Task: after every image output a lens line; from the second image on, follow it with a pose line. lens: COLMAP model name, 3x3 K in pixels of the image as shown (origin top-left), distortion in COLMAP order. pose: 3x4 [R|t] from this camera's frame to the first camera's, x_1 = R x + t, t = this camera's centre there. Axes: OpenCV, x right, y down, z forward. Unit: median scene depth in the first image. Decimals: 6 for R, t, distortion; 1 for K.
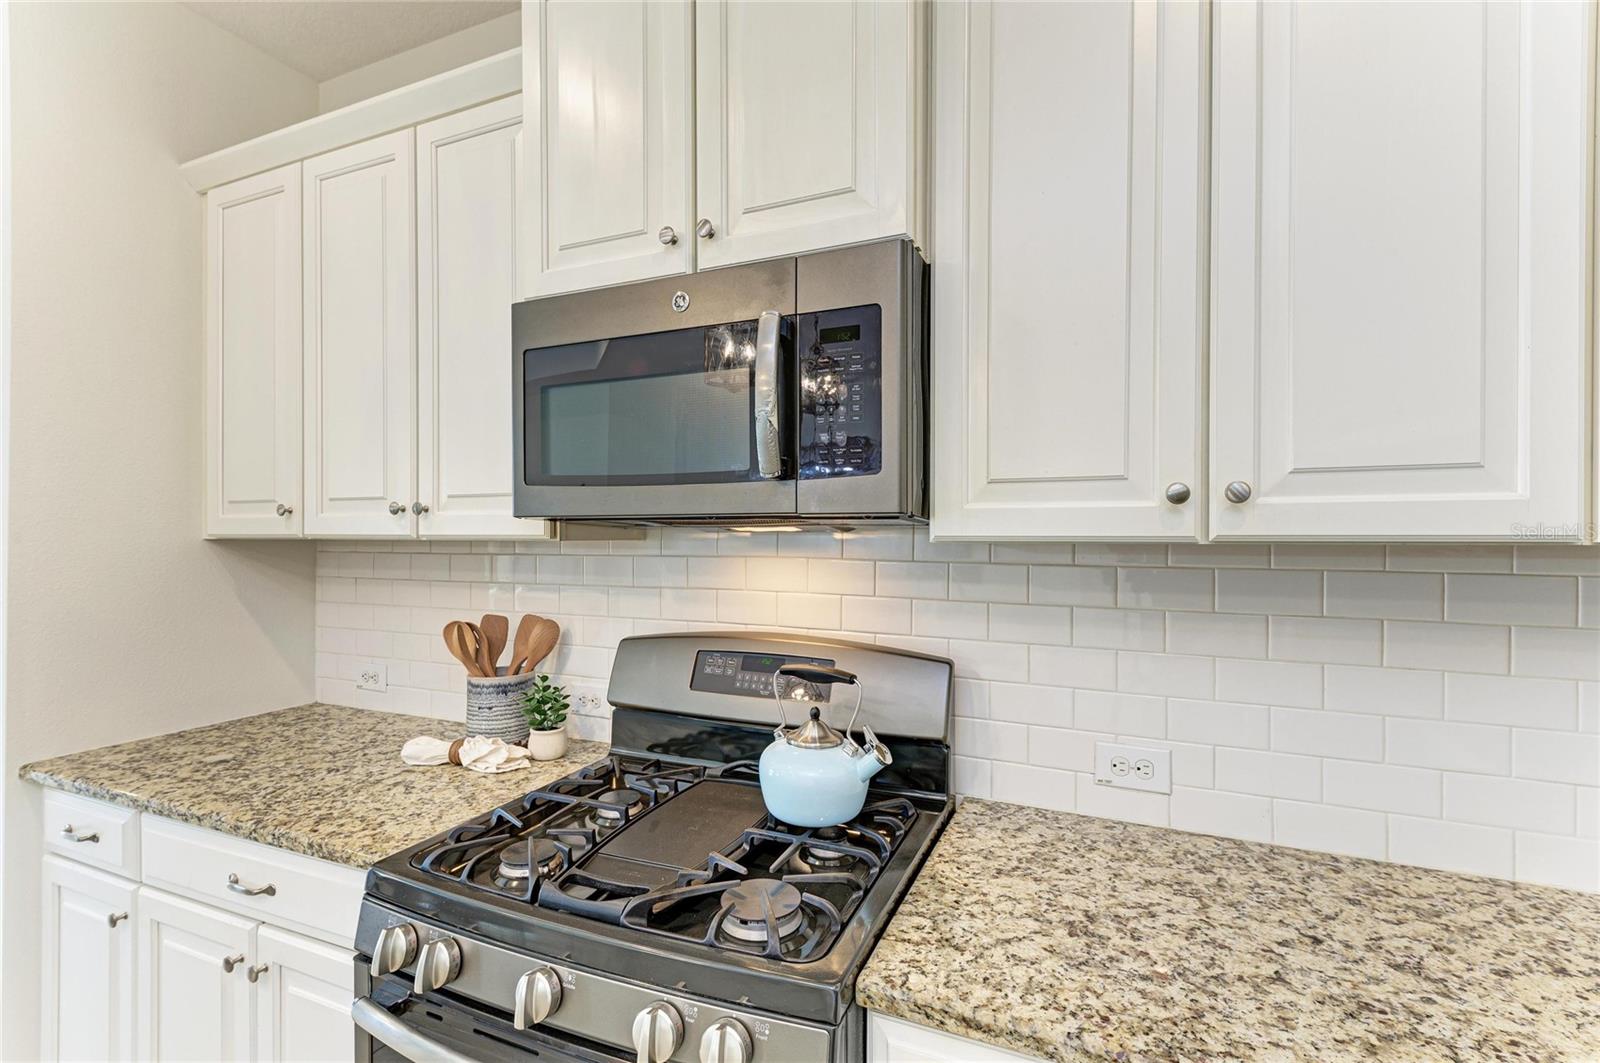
lens RADIAL K [[723.3, 0, 800.0], [0, 723.3, 531.5], [0, 0, 1]] dist [0.008301, 0.000031]
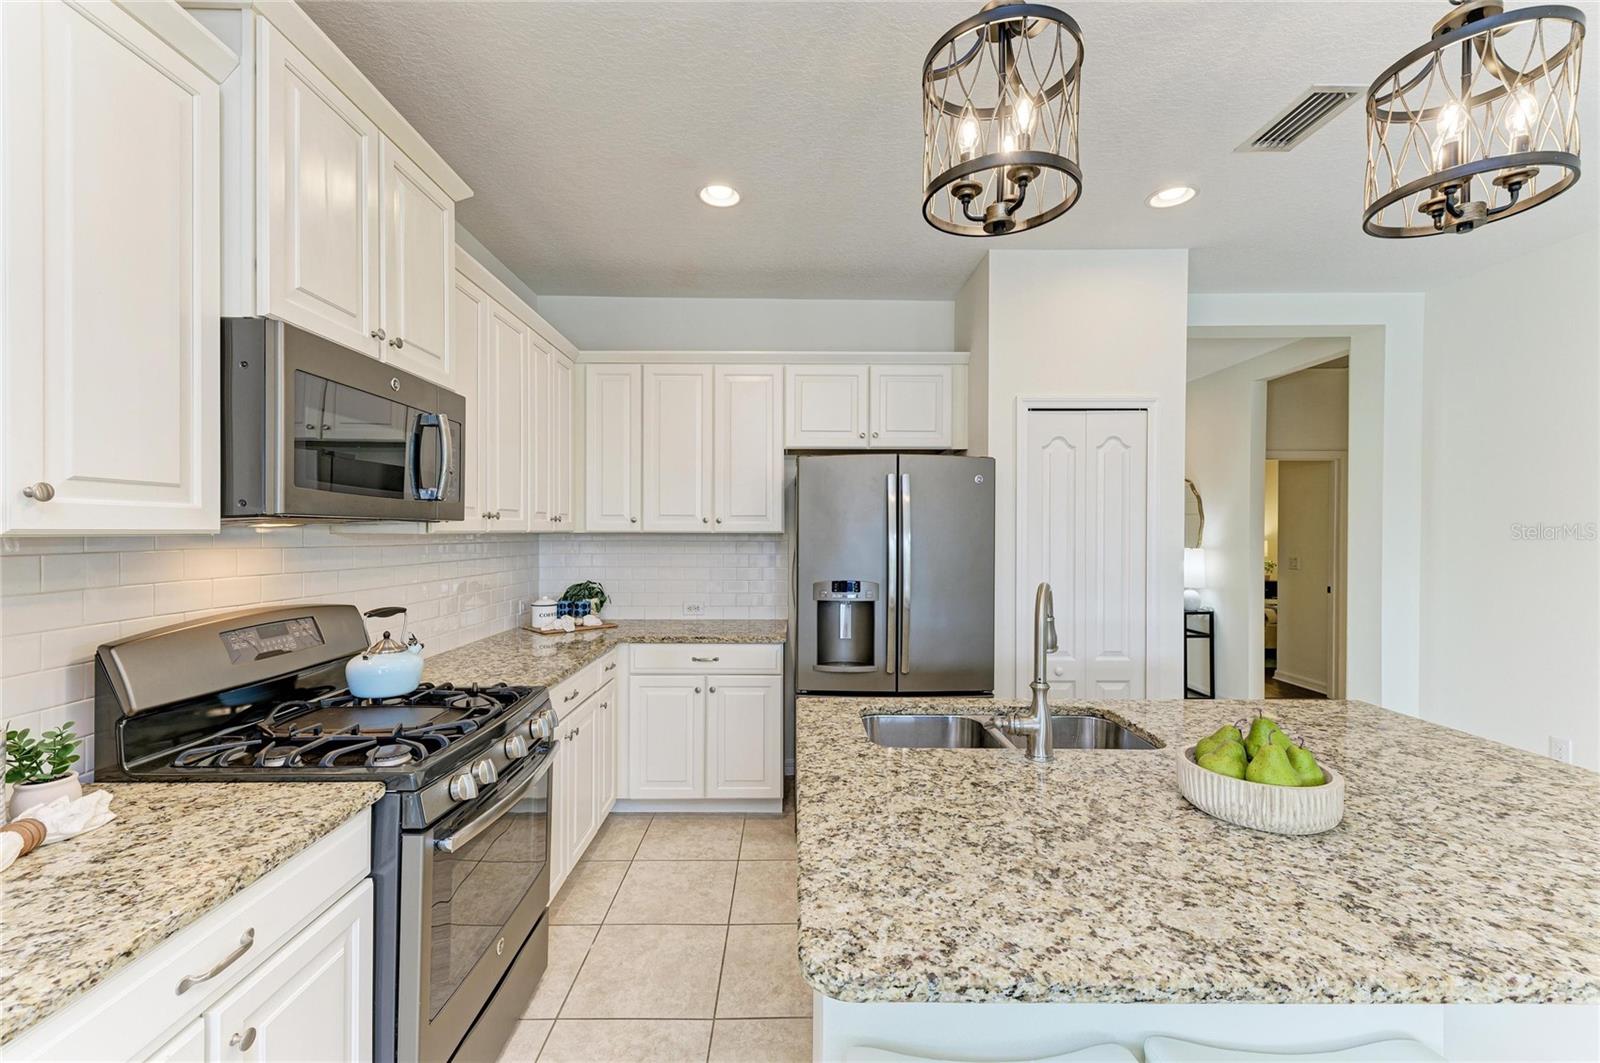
lens RADIAL K [[653.1, 0, 801.7], [0, 653.1, 535.2], [0, 0, 1]] dist [0.023108, -0.009325]
pose [[-0.414763, -0.008212, 0.909892, -1.724224], [-0.009069, 0.999947, 0.004891, -0.000646], [-0.909884, -0.006224, -0.414816, 0.726334]]
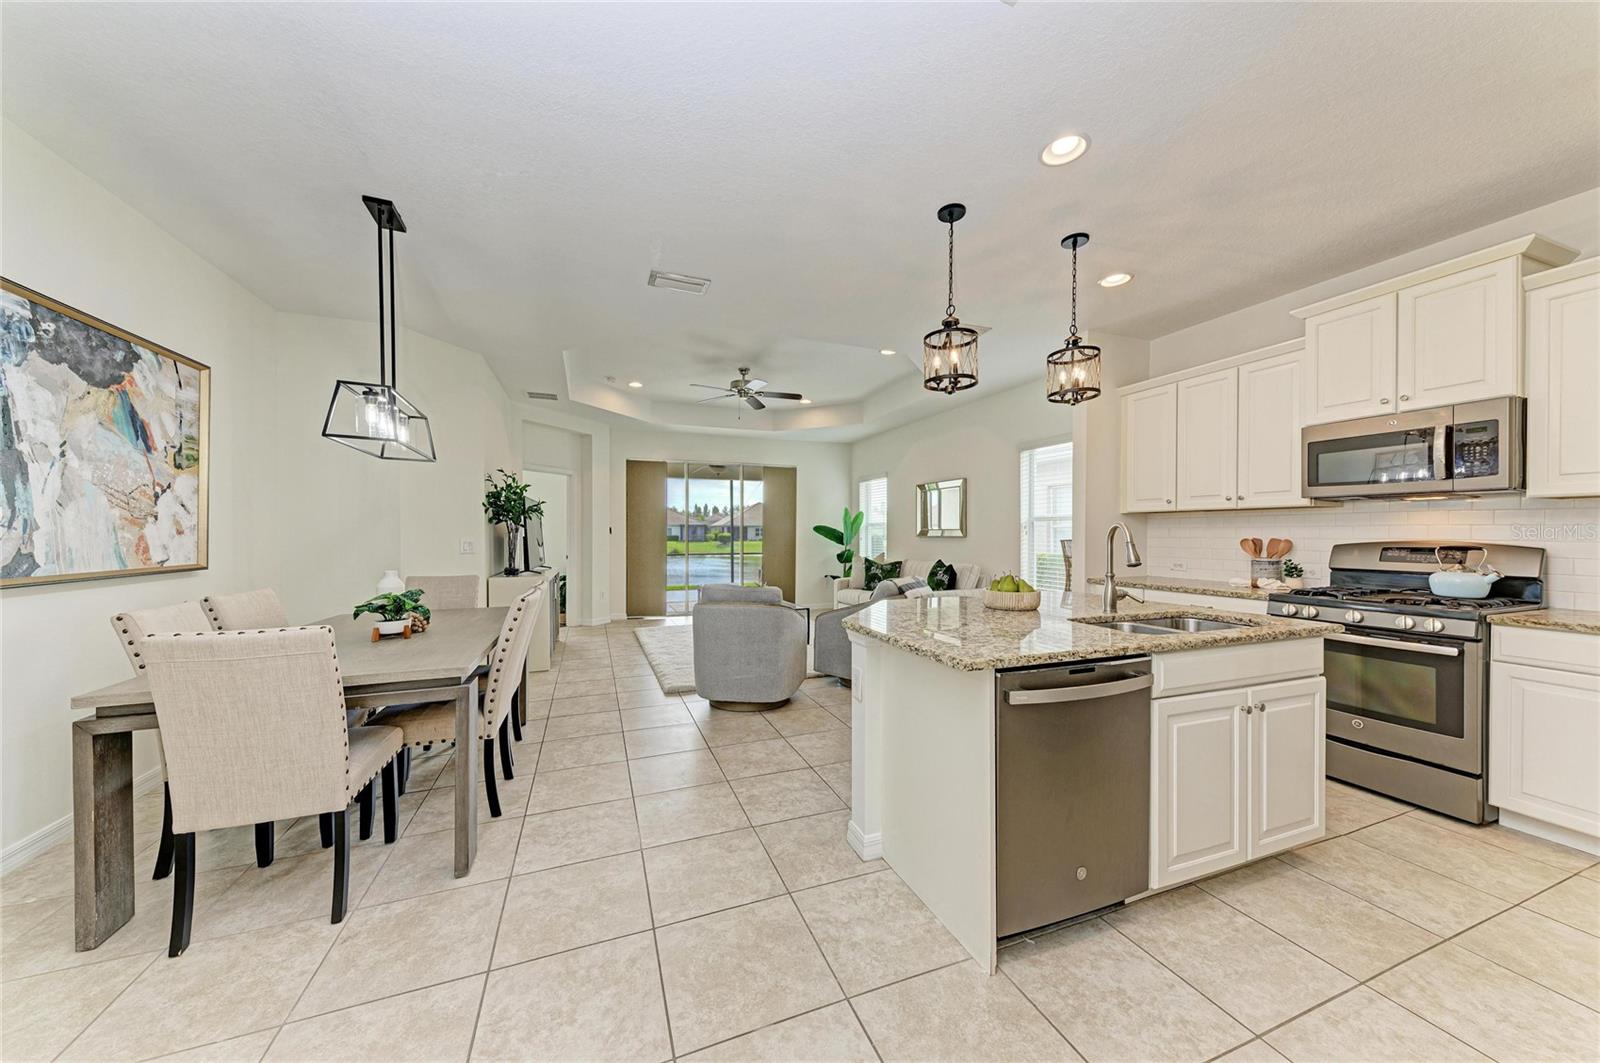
lens RADIAL K [[543.0, 0, 800.9], [0, 543.0, 536.2], [0, 0, 1]] dist [0.020170, -0.004748]
pose [[0.703739, 0.002181, -0.710456, -0.243574], [0.005025, 0.999955, 0.008048, 0.117967], [0.710441, -0.009234, 0.703696, -2.236159]]
